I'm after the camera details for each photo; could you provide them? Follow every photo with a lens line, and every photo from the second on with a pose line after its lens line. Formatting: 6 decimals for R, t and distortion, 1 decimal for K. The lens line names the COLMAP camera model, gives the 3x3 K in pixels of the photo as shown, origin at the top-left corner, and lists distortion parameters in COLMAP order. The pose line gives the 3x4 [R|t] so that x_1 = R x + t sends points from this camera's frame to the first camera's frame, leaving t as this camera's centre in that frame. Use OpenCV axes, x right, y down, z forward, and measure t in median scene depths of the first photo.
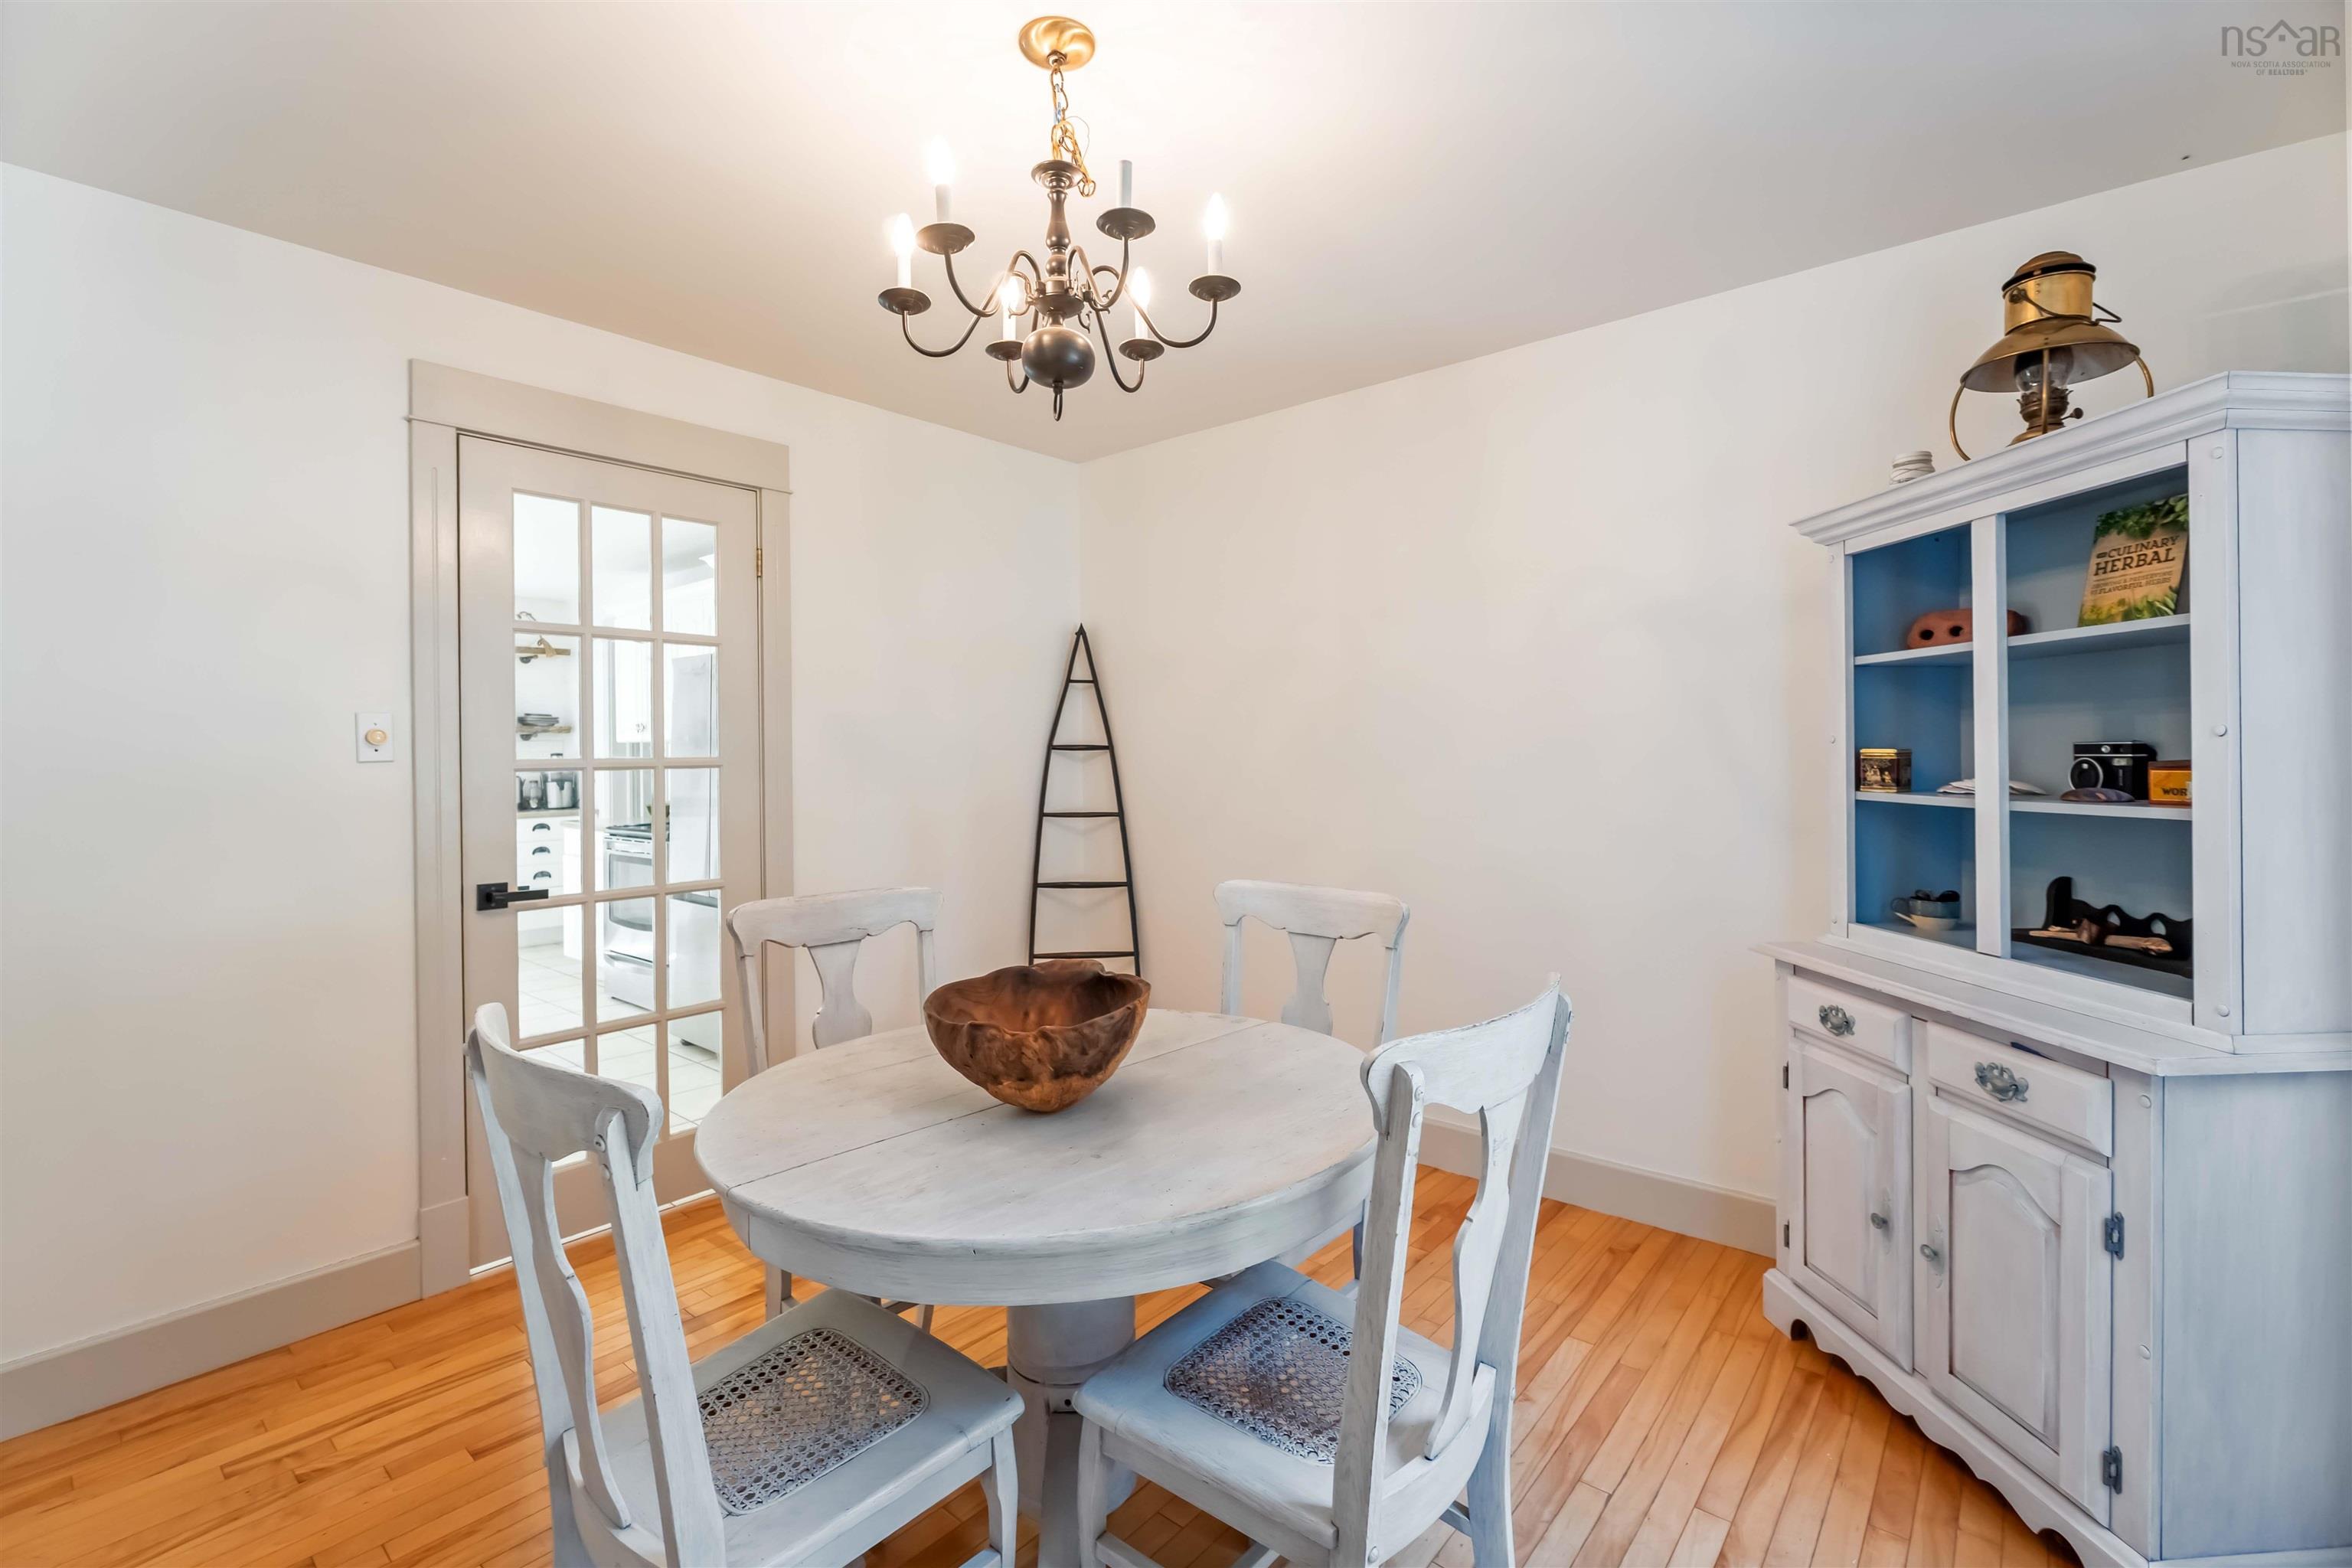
lens RADIAL K [[1061.1, 0, 1175.2], [0, 1061.1, 763.0], [0, 0, 1]] dist [-0.006928, -0.000715]
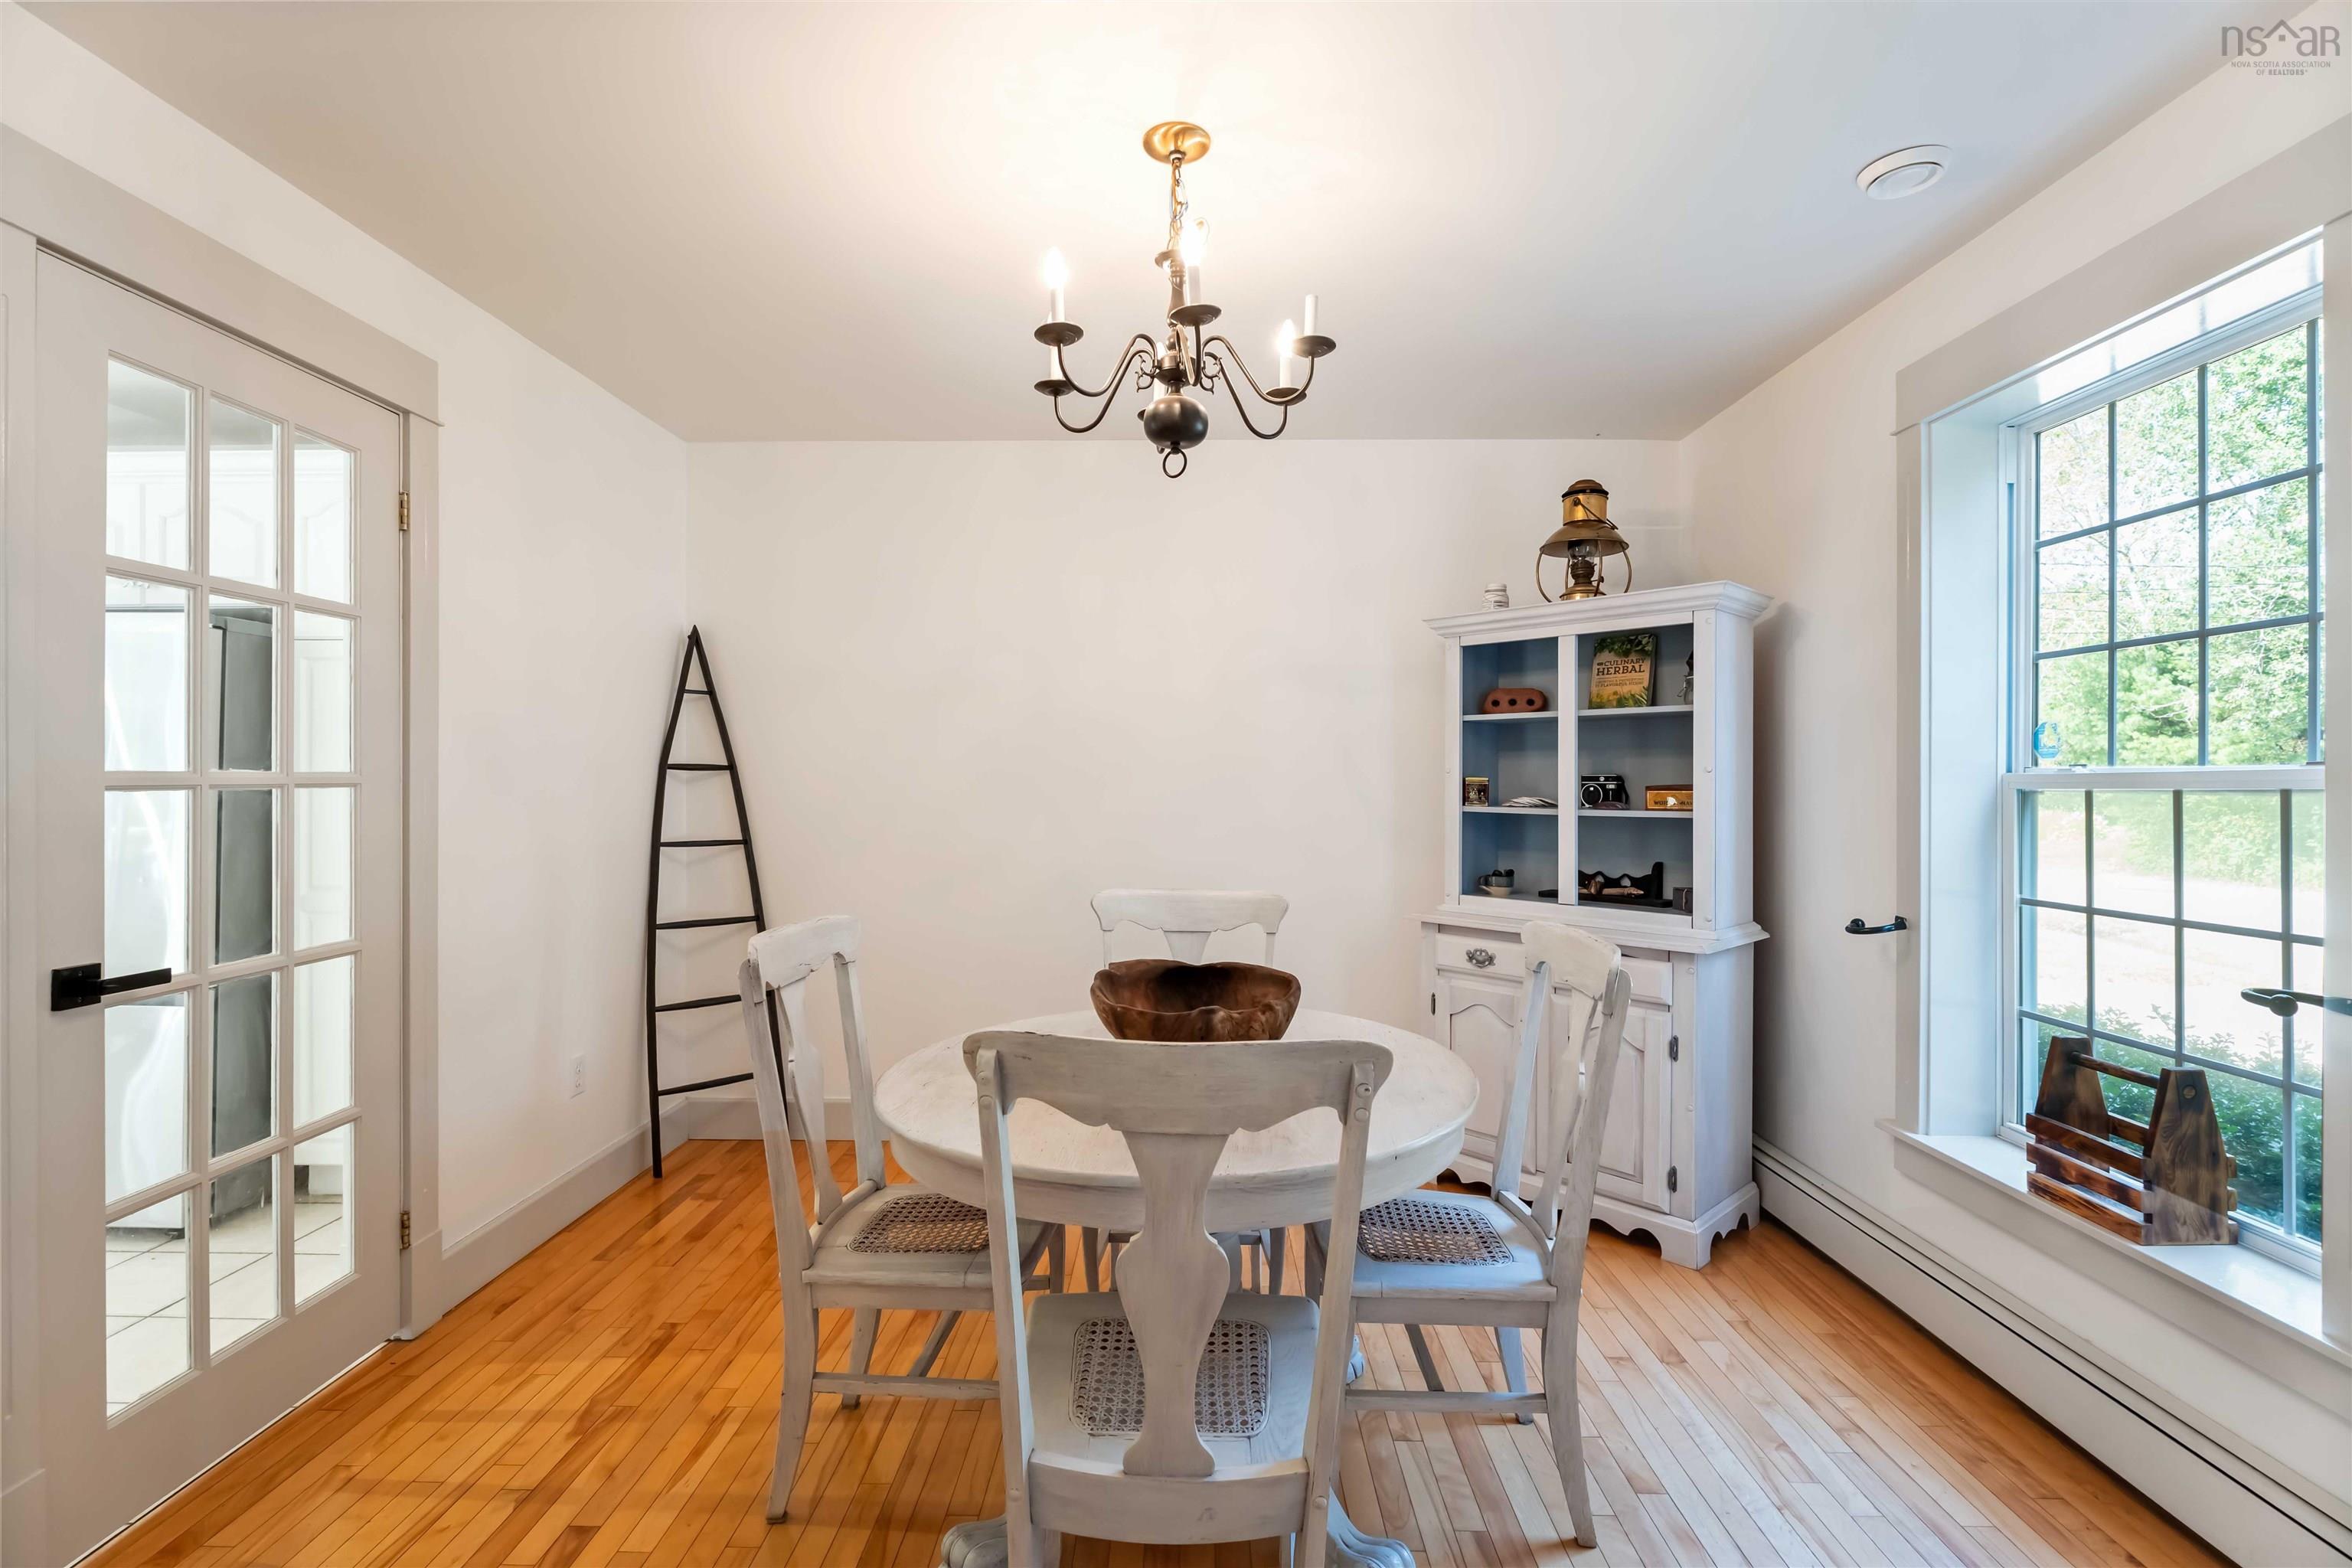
lens RADIAL K [[1116.4, 0, 1171.1], [0, 1116.4, 790.7], [0, 0, 1]] dist [-0.001951, -0.001145]
pose [[0.759100, 0.002828, 0.650968, -0.750859], [-0.002770, 0.999996, -0.001113, 0.009290], [-0.650968, -0.000958, 0.759104, 0.083929]]
